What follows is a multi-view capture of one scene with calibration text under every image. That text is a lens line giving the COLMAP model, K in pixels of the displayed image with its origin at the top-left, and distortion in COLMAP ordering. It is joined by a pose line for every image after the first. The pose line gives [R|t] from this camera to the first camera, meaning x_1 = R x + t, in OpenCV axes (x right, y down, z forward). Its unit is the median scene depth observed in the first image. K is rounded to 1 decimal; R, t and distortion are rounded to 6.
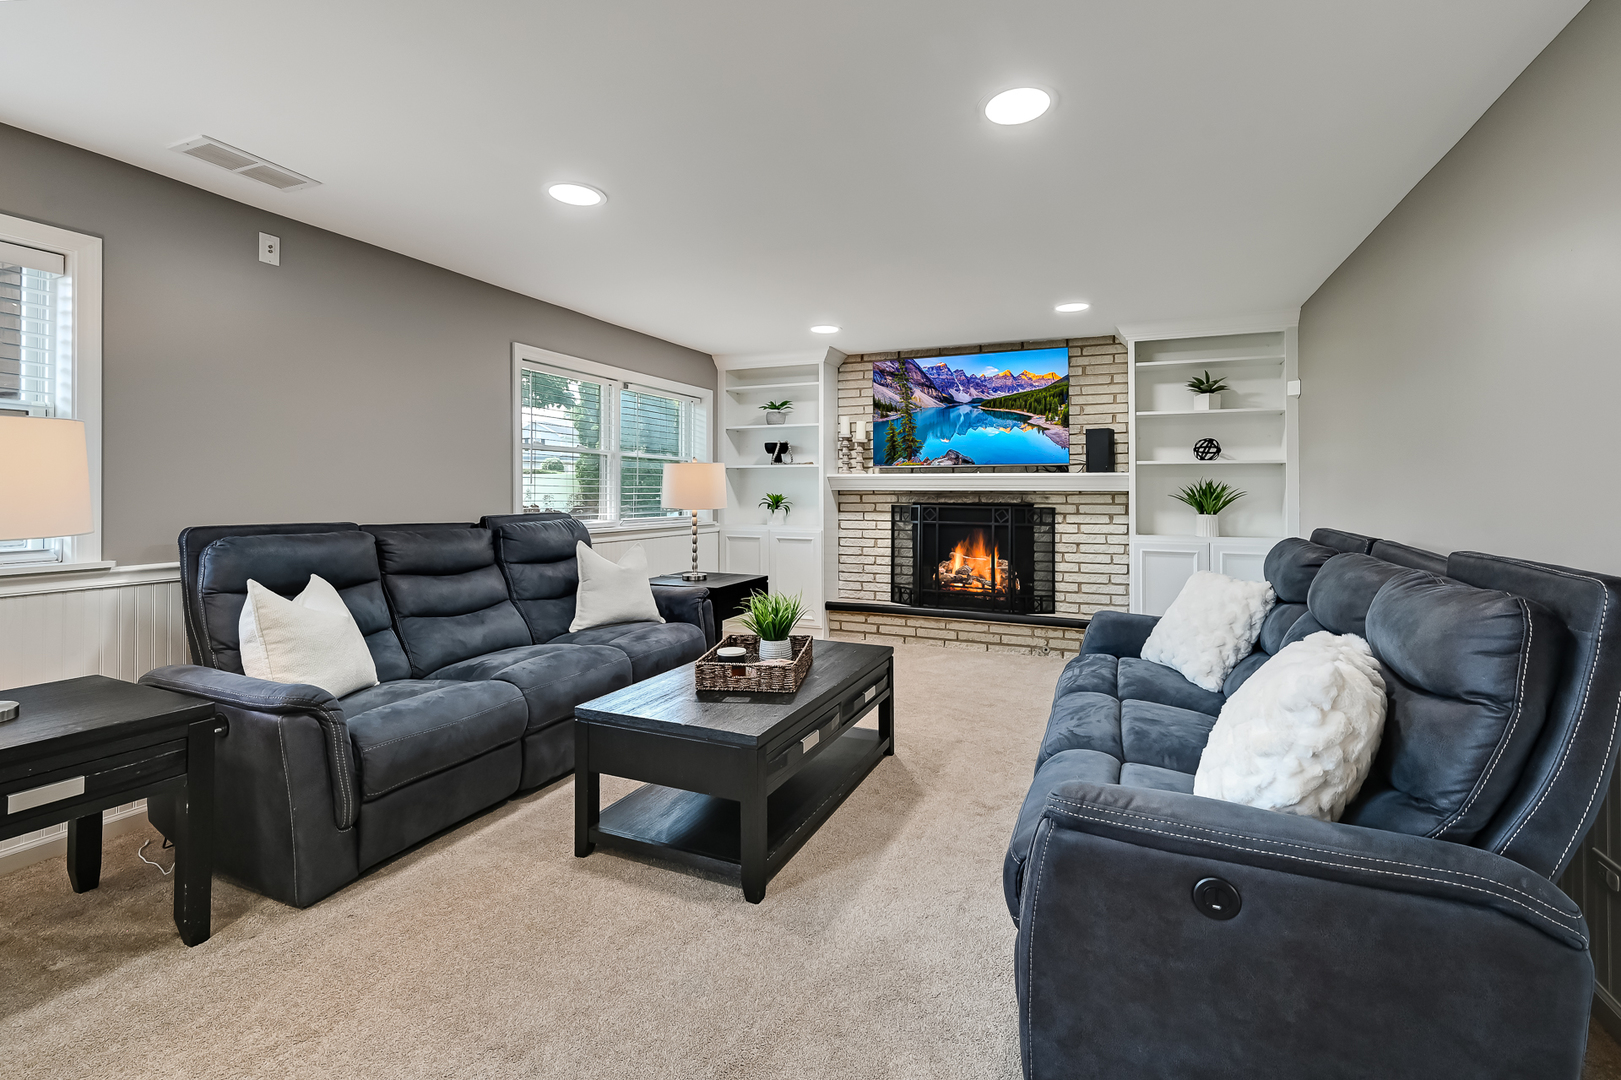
lens RADIAL K [[718.2, 0, 811.5], [0, 718.2, 491.9], [0, 0, 1]] dist [-0.000976, -0.000139]
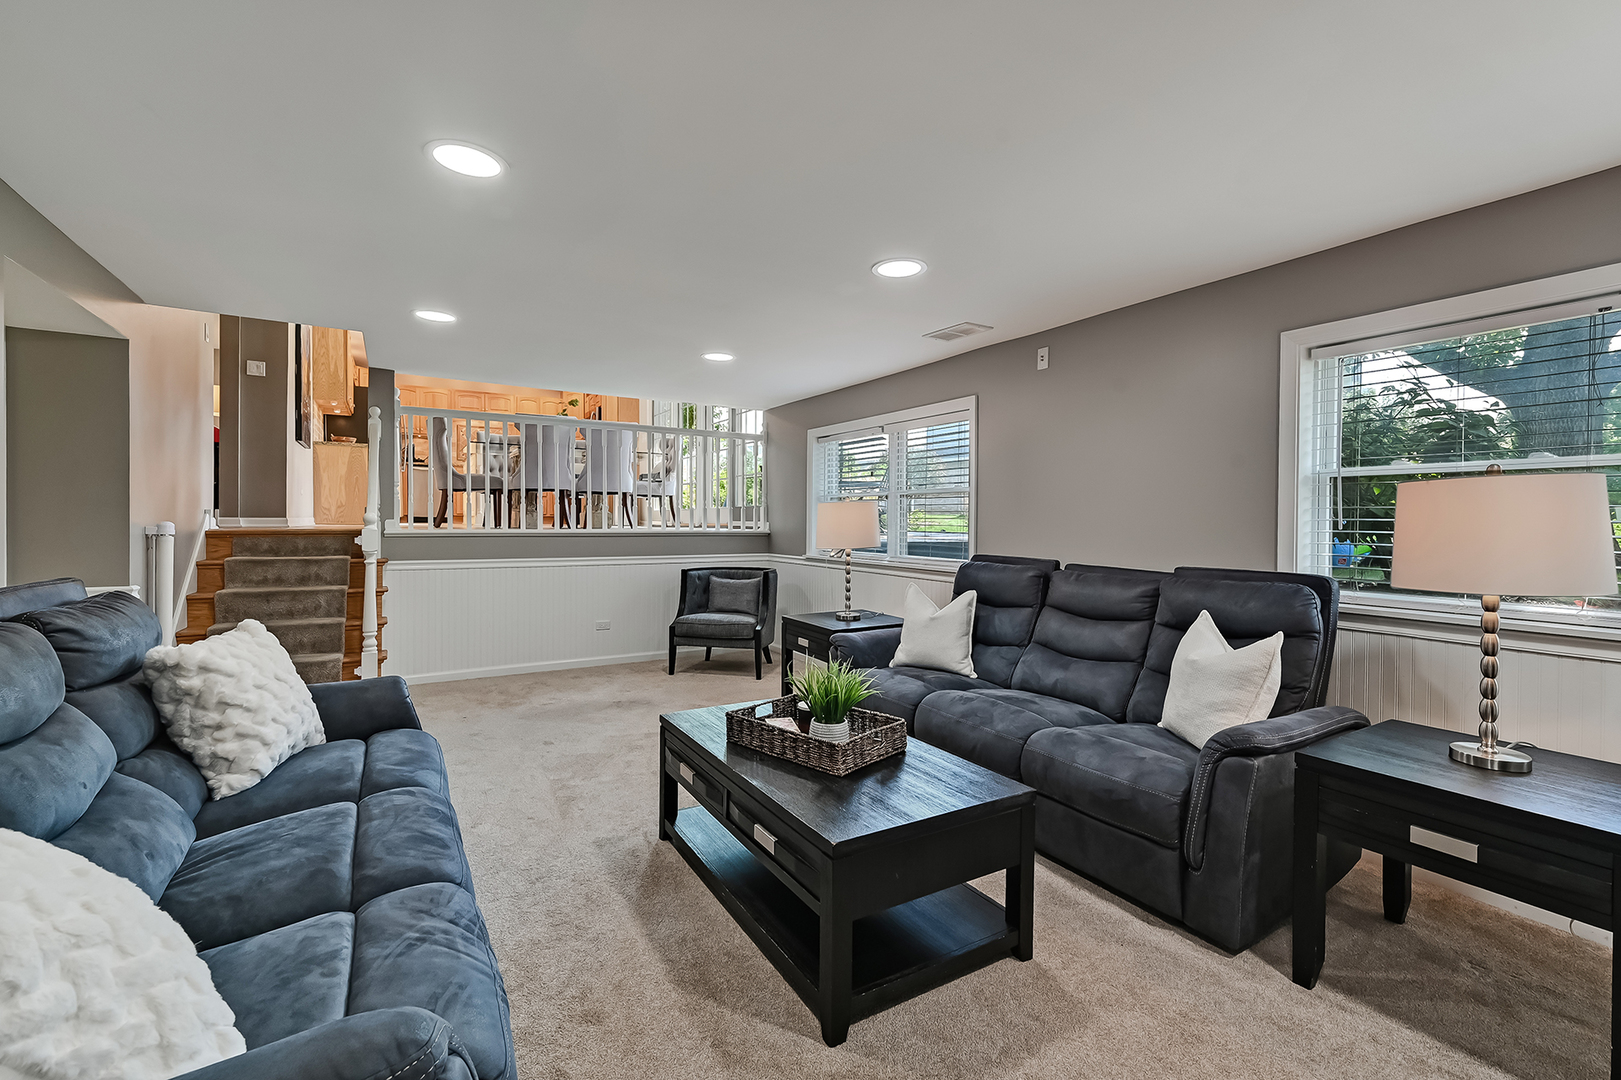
lens RADIAL K [[696.4, 0, 810.5], [0, 696.4, 540.0], [0, 0, 1]] dist [0.001134, 0.000089]
pose [[-0.579304, -0.006989, -0.815082, 0.619809], [-0.032268, 0.999376, 0.014365, 0.004512], [0.814473, 0.034623, -0.579168, 1.490617]]
